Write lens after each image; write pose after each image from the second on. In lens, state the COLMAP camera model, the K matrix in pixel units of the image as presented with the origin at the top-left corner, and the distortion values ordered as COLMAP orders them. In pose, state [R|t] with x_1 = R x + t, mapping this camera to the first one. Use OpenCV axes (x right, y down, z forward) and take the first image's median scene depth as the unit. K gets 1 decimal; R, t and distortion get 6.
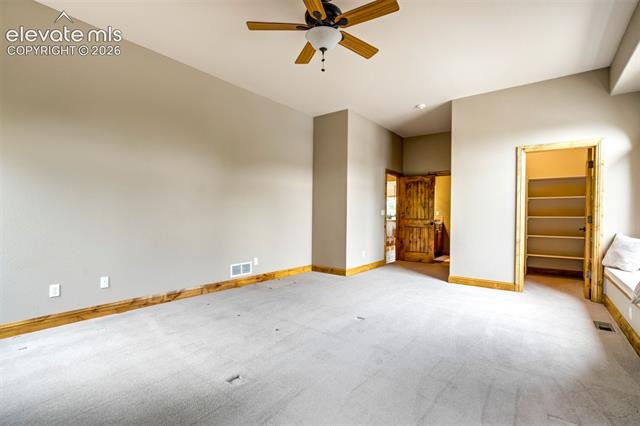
lens RADIAL K [[294.4, 0, 321.2], [0, 294.4, 213.6], [0, 0, 1]] dist [-0.025372, 0.005667]
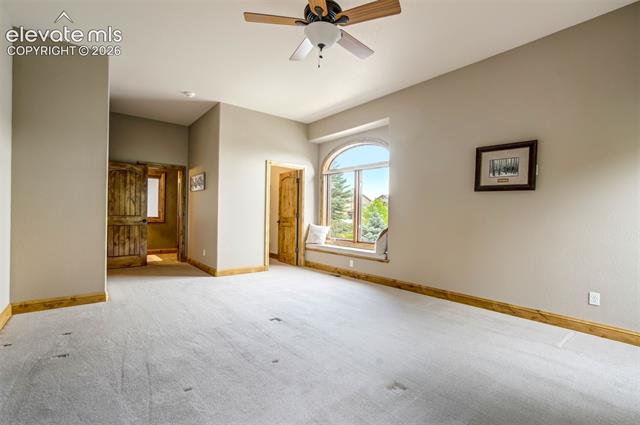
lens RADIAL K [[294.4, 0, 323.0], [0, 294.4, 214.2], [0, 0, 1]] dist [-0.025372, 0.005667]
pose [[0.227864, -0.004600, 0.973682, -0.347371], [-0.016413, 0.999829, 0.008564, -0.001910], [-0.973555, -0.017933, 0.227749, 0.279698]]
